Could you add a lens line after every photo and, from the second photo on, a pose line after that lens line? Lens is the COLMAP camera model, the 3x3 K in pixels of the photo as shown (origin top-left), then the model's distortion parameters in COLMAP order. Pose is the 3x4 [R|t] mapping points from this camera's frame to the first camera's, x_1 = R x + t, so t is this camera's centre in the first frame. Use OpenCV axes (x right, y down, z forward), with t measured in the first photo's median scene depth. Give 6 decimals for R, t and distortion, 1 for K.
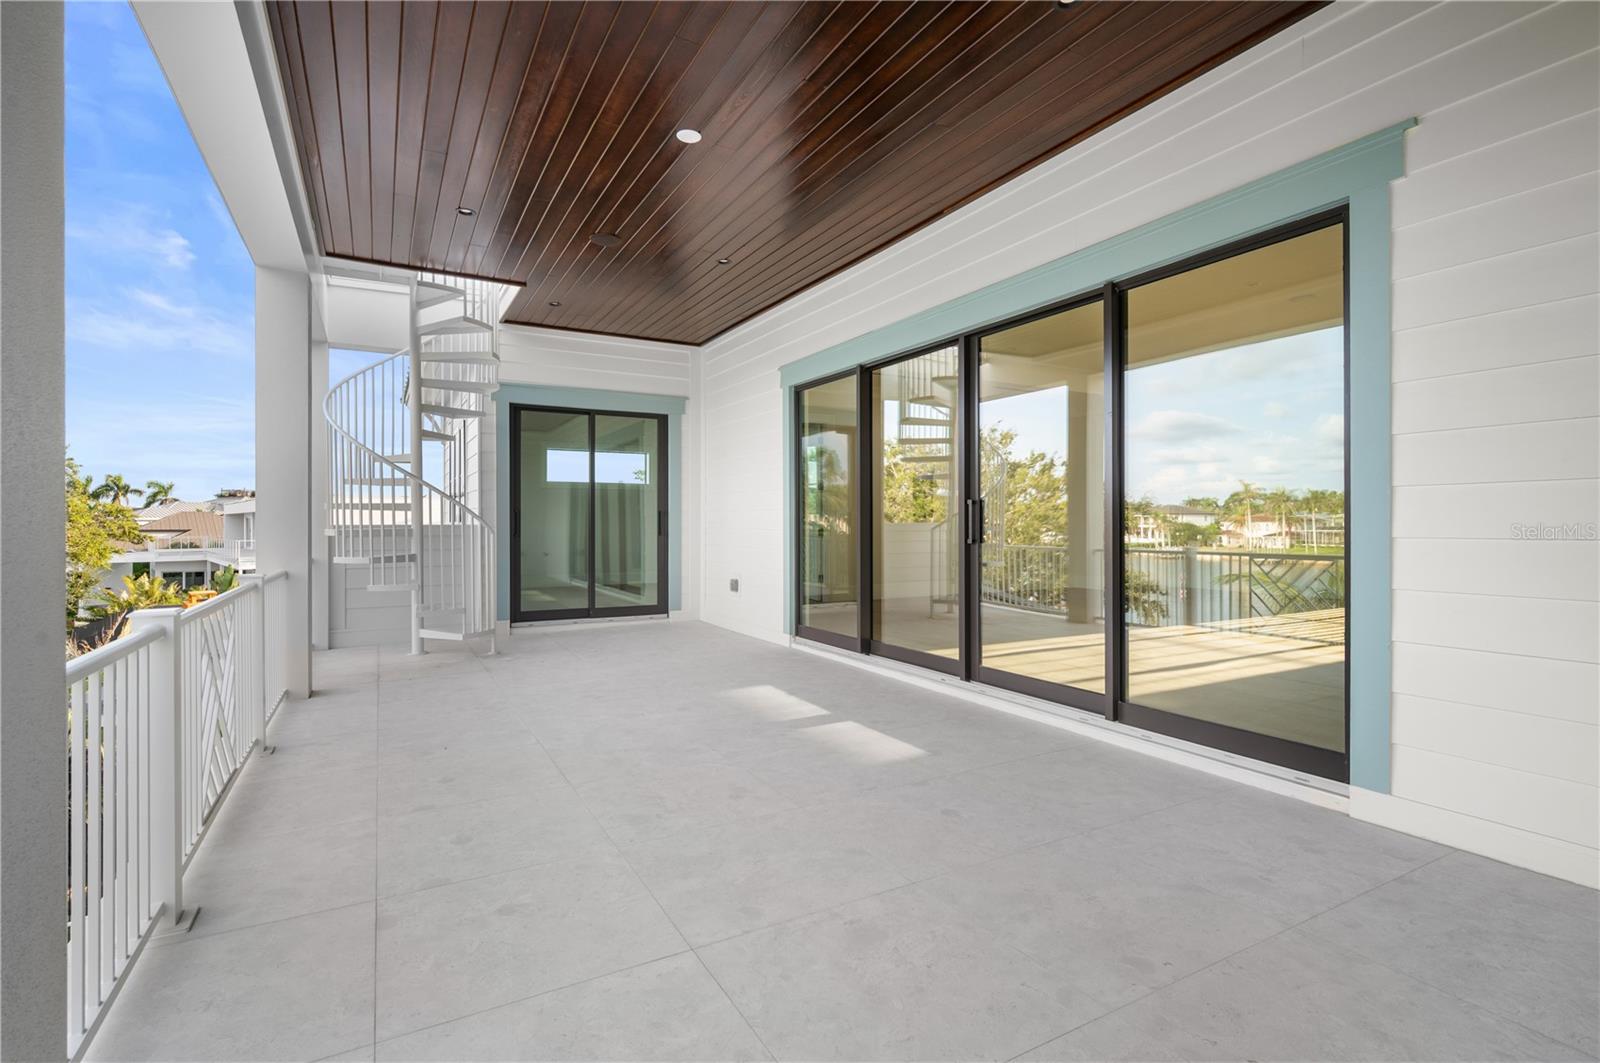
lens RADIAL K [[757.3, 0, 800.0], [0, 757.3, 531.5], [0, 0, 1]] dist [0.000303, 0.000054]
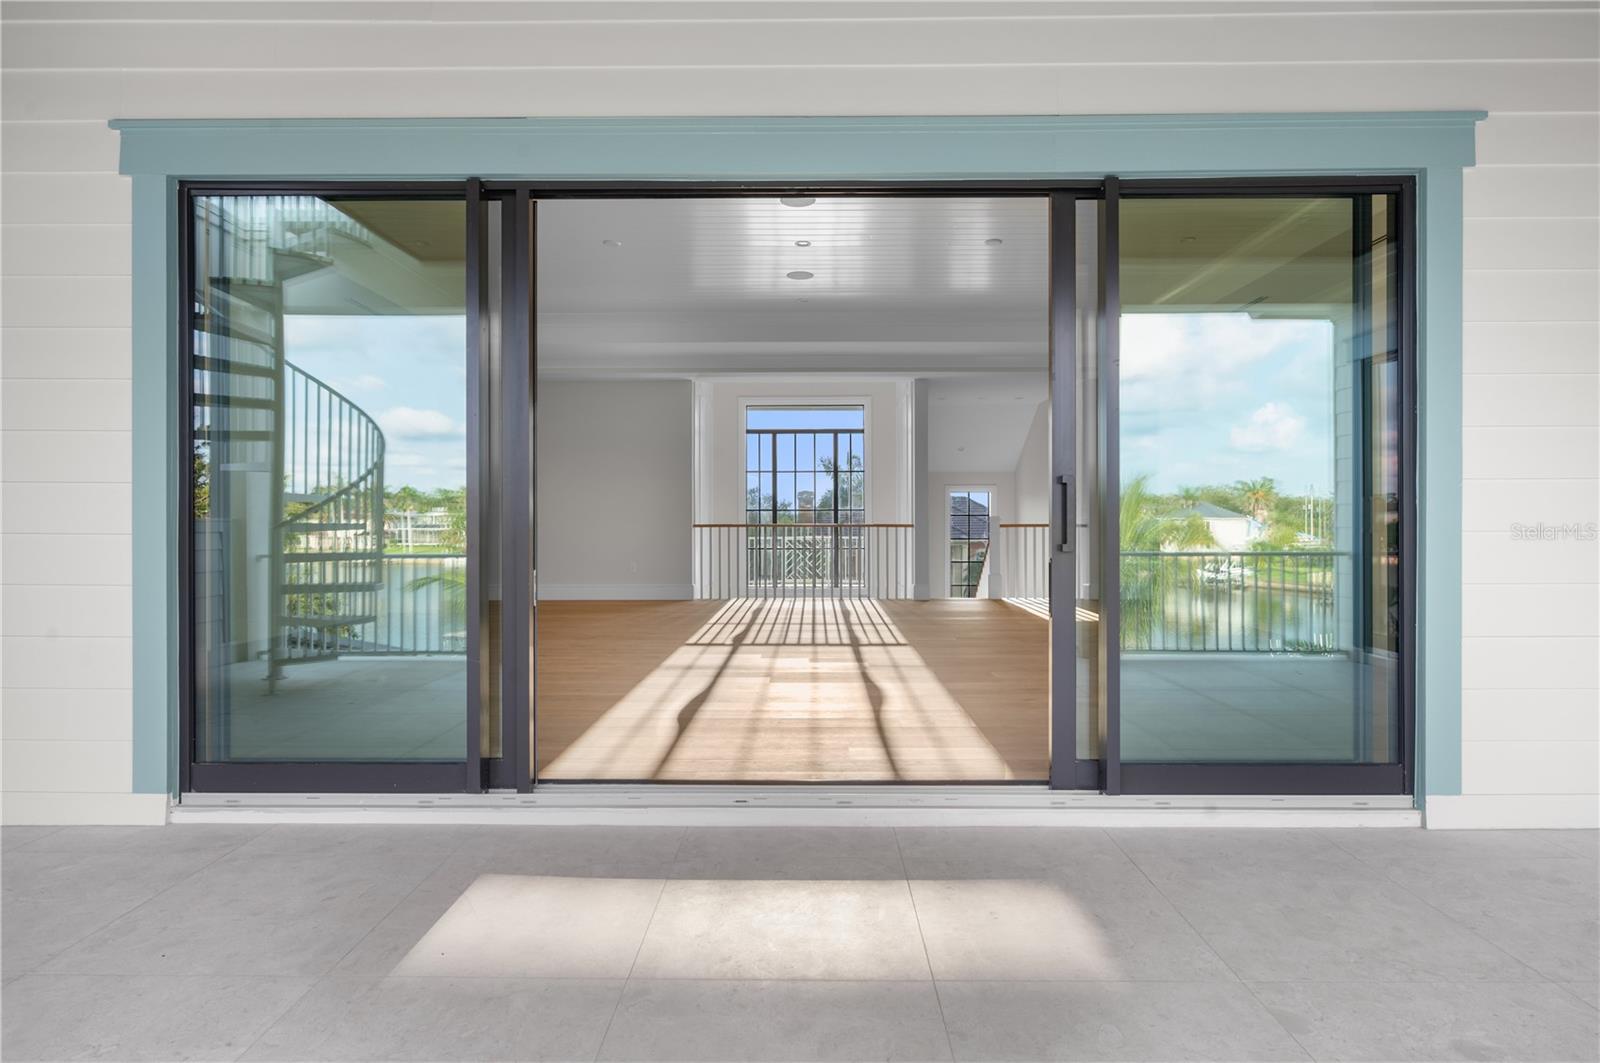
lens RADIAL K [[887.0, 0, 800.0], [0, 887.0, 531.5], [0, 0, 1]] dist [0.003996, 0.000625]
pose [[0.492076, -0.008845, 0.870508, -0.268014], [0.007981, 0.999952, 0.005648, -0.002642], [-0.870516, 0.004168, 0.492123, 0.493226]]
